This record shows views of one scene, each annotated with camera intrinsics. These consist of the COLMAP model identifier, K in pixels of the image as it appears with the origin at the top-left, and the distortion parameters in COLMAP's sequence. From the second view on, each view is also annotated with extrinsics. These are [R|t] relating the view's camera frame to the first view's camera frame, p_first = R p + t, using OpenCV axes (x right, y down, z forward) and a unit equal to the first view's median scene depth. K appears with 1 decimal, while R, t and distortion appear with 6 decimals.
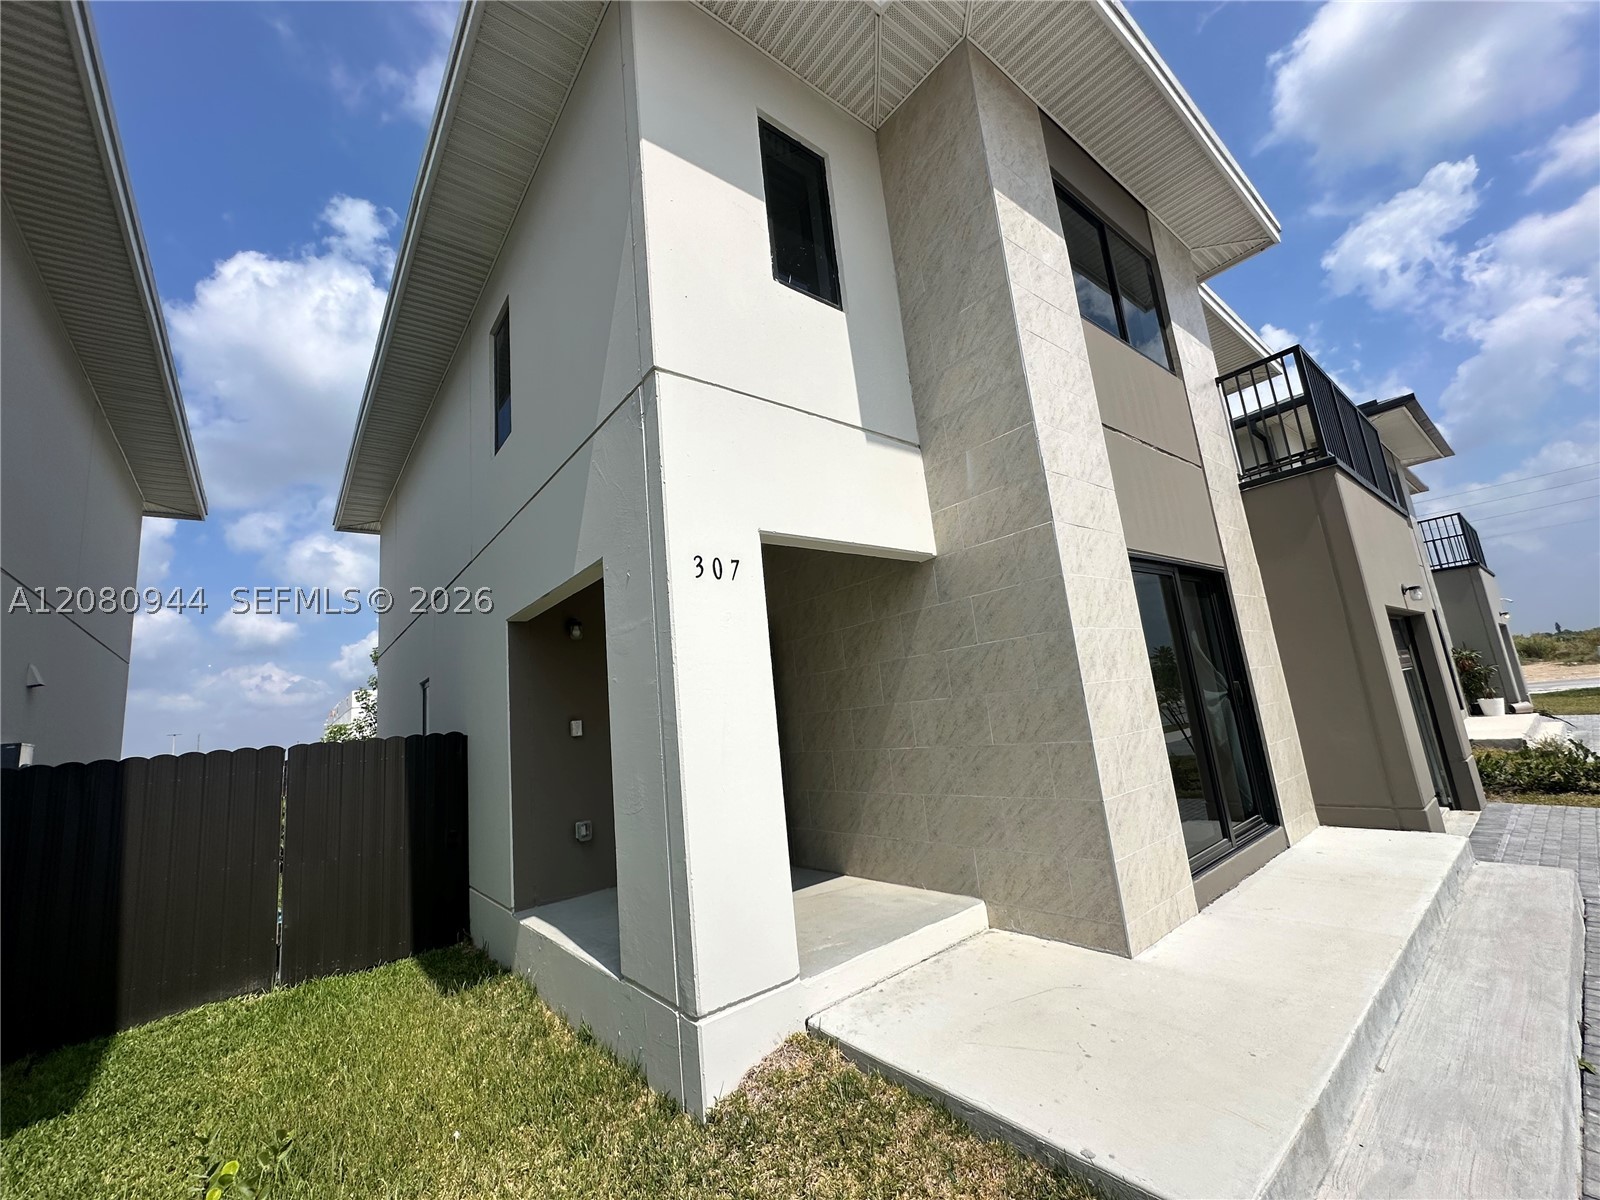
lens RADIAL K [[638.0, 0, 800.0], [0, 638.0, 600.0], [0, 0, 1]] dist [0.000019, 0.000031]
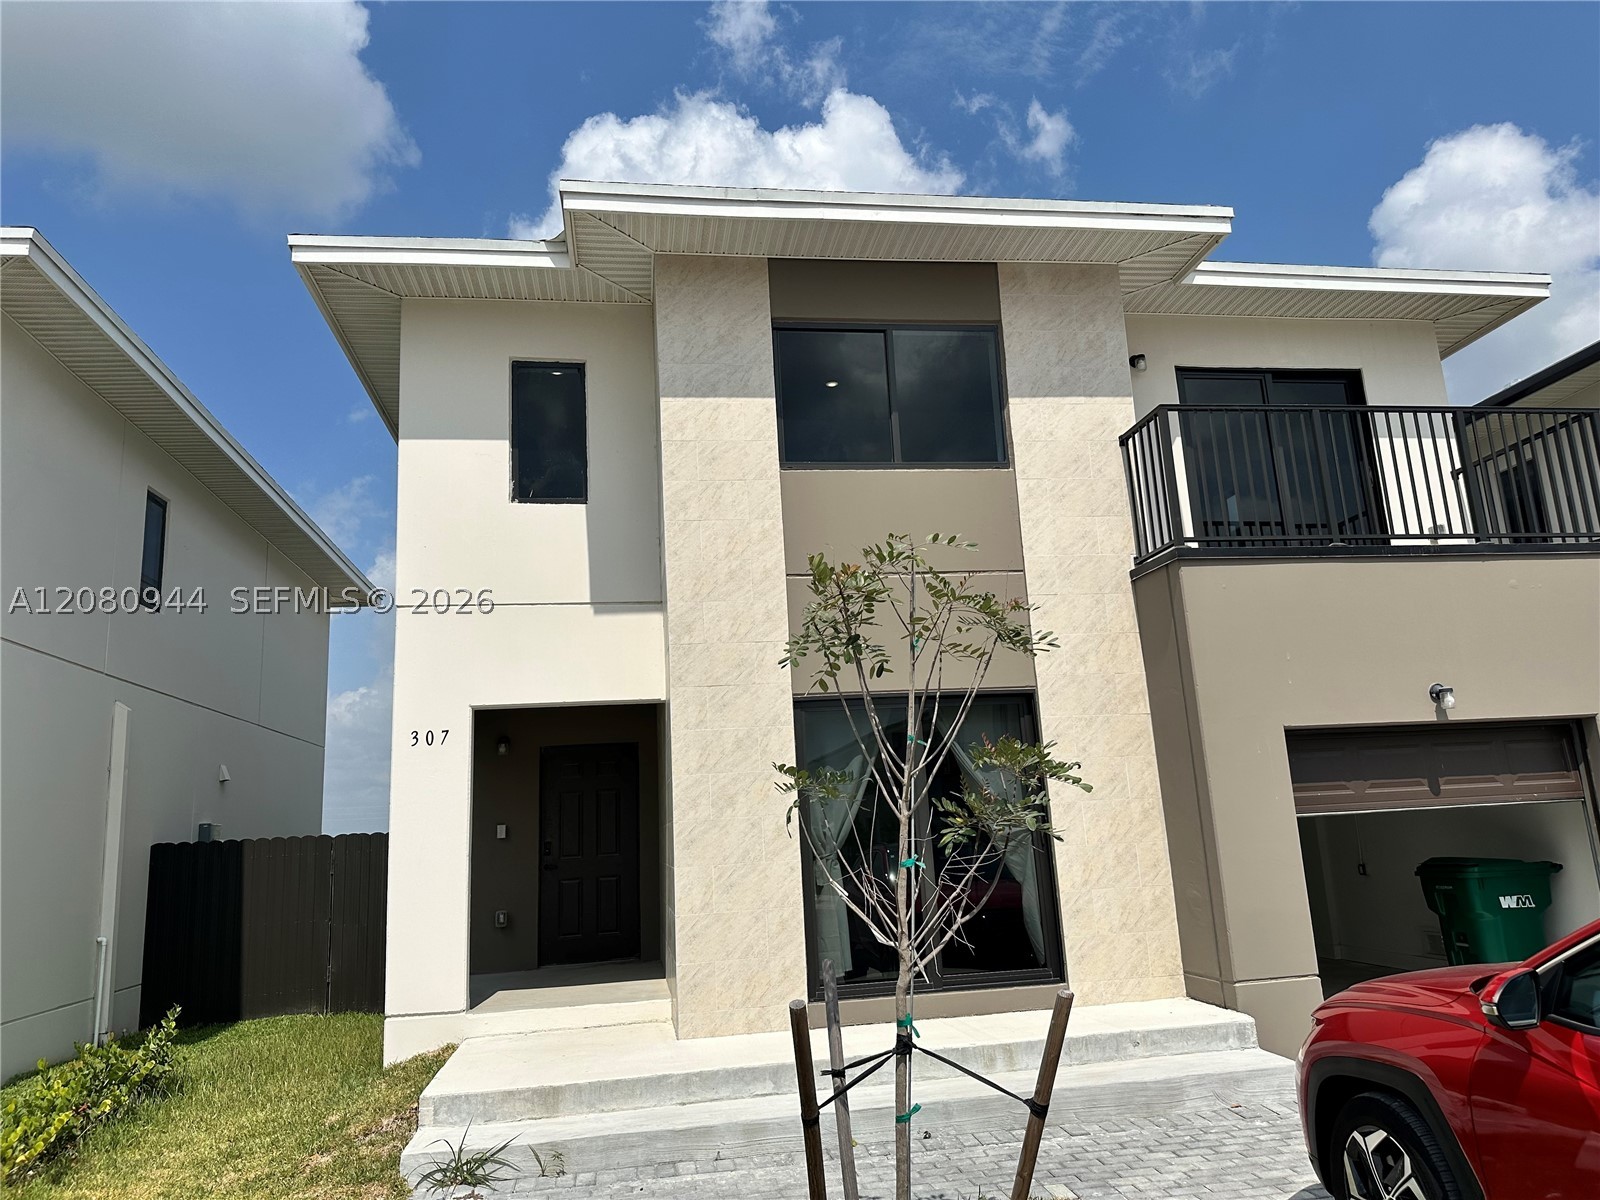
lens RADIAL K [[1131.3, 0, 803.2], [0, 1131.3, 593.8], [0, 0, 1]] dist [0.071486, -0.093173]
pose [[0.866742, -0.050972, -0.496146, 1.540380], [0.057234, 0.998357, -0.002582, -0.258027], [0.495462, -0.026158, 0.868235, -0.698797]]
